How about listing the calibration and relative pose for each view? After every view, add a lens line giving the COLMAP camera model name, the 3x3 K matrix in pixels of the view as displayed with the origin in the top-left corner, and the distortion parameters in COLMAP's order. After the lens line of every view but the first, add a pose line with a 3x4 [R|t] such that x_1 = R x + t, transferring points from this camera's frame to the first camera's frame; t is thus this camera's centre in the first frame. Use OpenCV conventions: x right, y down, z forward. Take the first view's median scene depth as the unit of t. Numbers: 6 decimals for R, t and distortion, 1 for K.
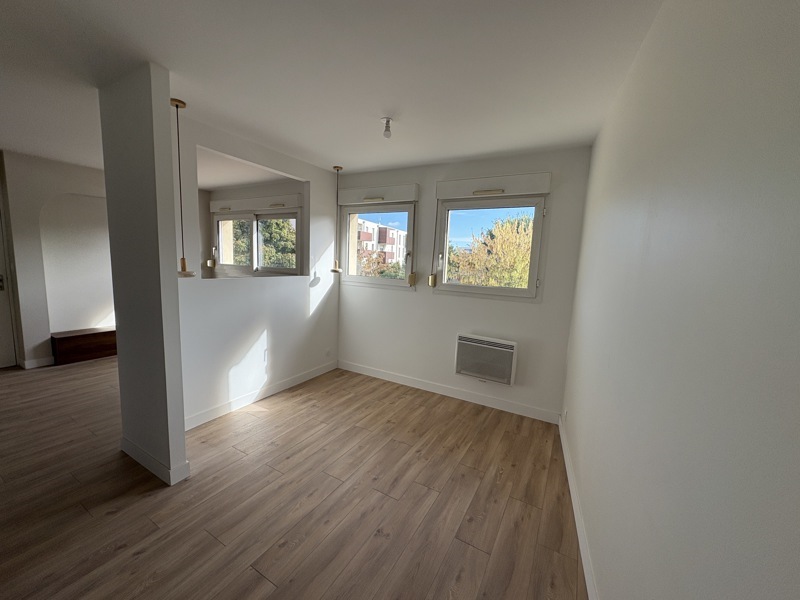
lens RADIAL K [[323.6, 0, 400.0], [0, 323.6, 300.0], [0, 0, 1]] dist [0.000848, 0.000067]
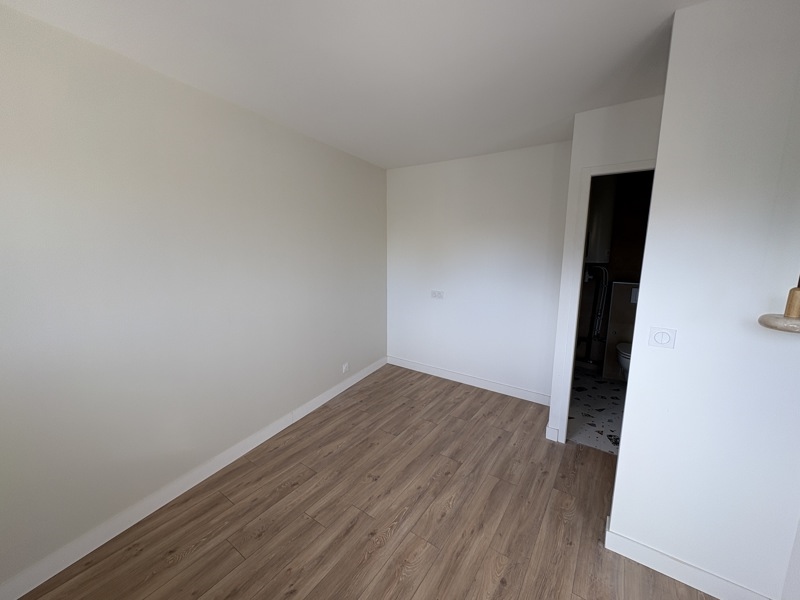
lens RADIAL K [[323.6, 0, 400.0], [0, 323.6, 300.0], [0, 0, 1]] dist [0.000848, 0.000067]
pose [[-0.994745, -0.060208, 0.082809, -0.179077], [-0.033668, 0.956196, 0.290786, -0.248152], [-0.096689, 0.286470, -0.953198, 1.619695]]
